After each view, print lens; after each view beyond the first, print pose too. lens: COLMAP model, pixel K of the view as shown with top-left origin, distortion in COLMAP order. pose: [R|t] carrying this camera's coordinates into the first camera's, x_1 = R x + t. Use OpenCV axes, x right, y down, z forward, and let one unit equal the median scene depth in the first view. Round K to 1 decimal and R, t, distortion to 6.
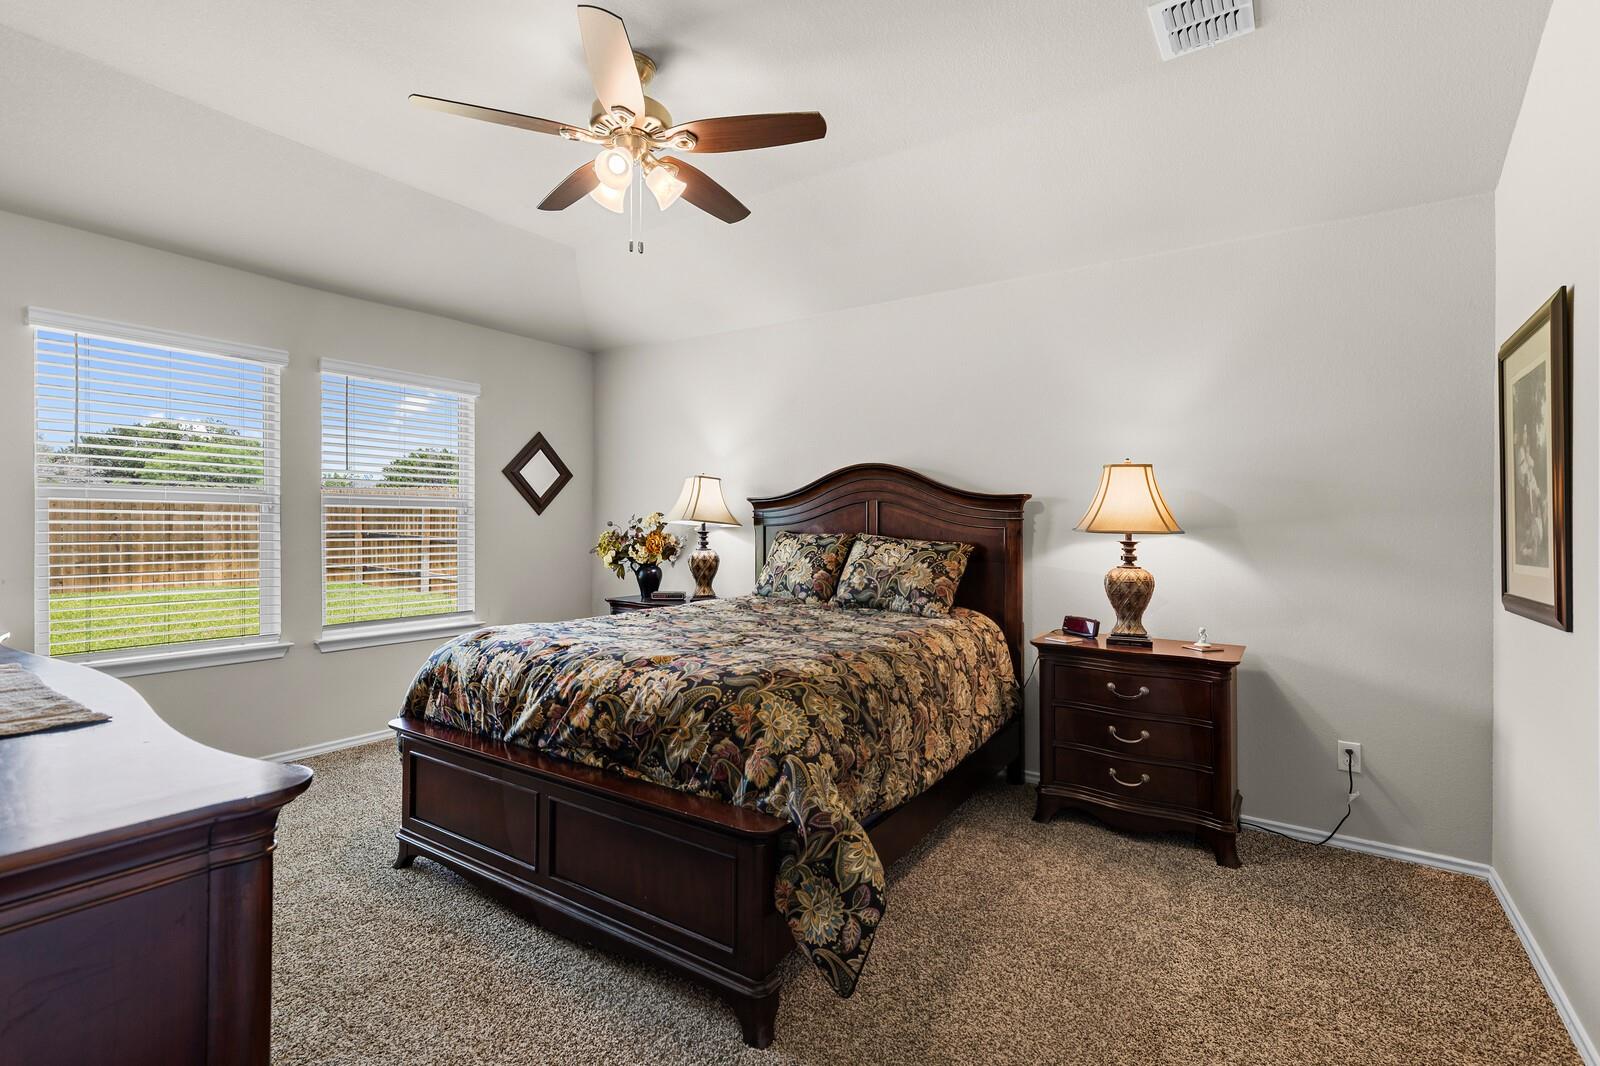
lens RADIAL K [[731.9, 0, 799.6], [0, 731.9, 528.2], [0, 0, 1]] dist [0.013638, -0.000910]
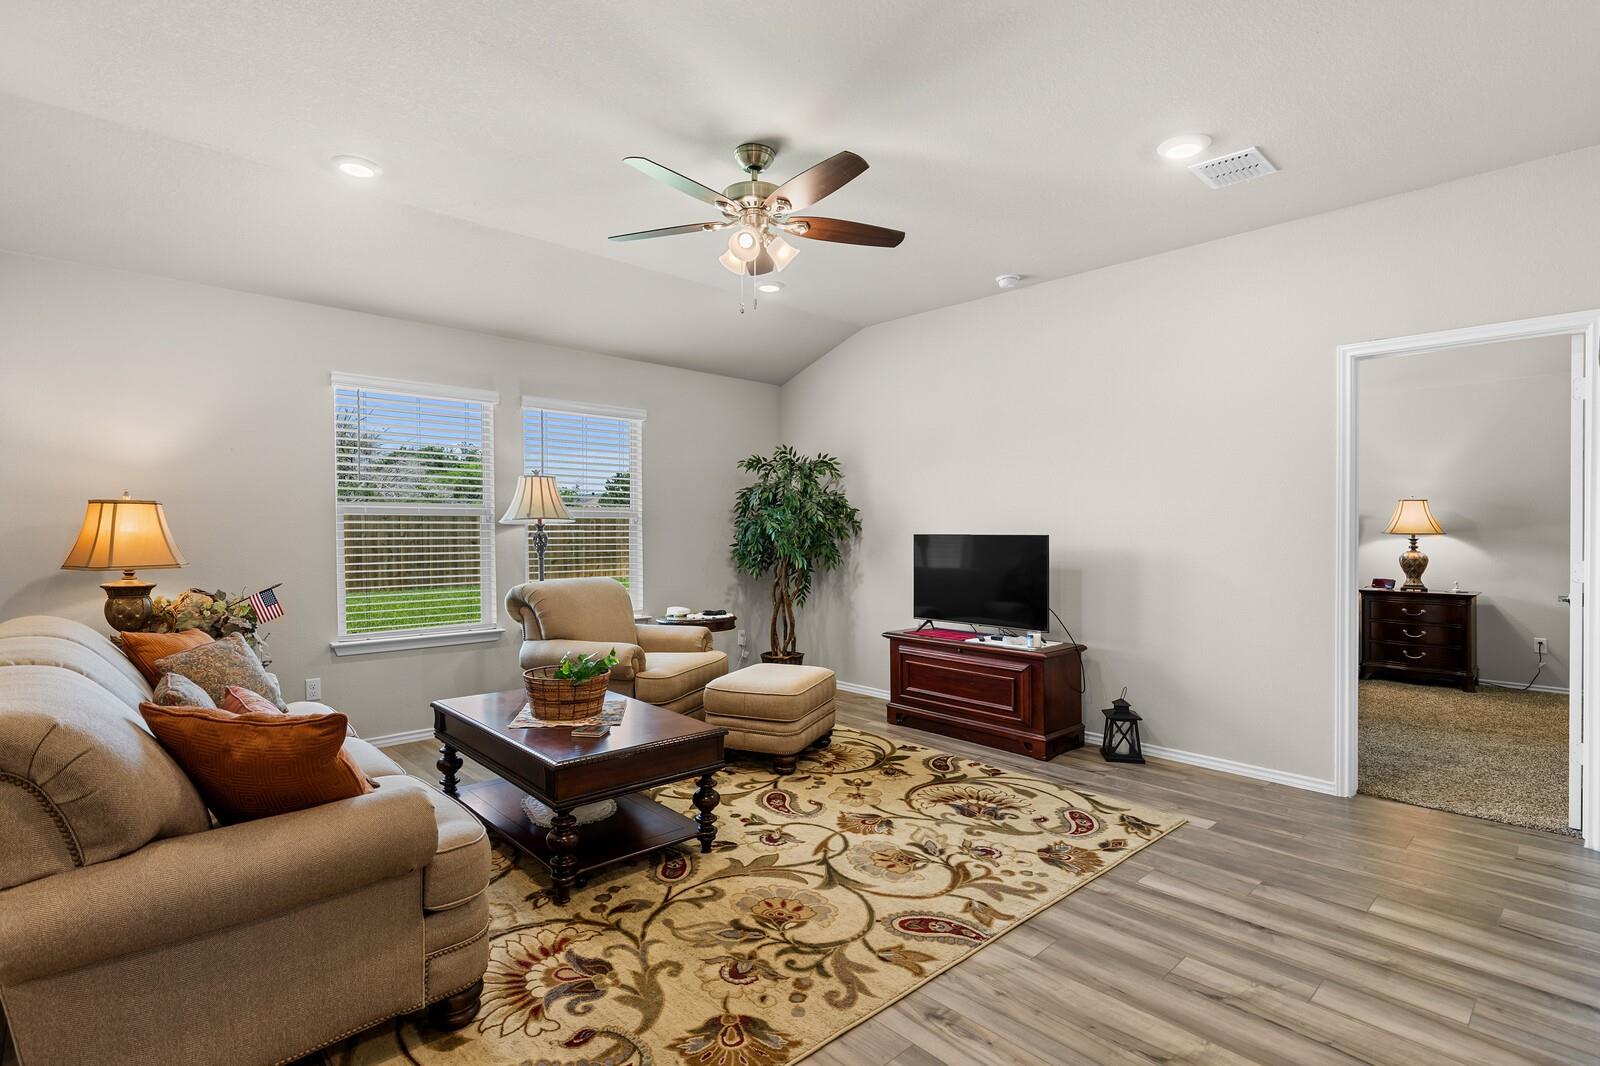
lens RADIAL K [[778.3, 0, 802.8], [0, 778.3, 536.7], [0, 0, 1]] dist [0.004576, 0.000924]
pose [[0.978073, -0.001519, -0.208259, -0.723942], [0.001673, 0.999998, 0.000565, 0.008975], [0.208258, -0.000901, 0.978074, -1.402322]]
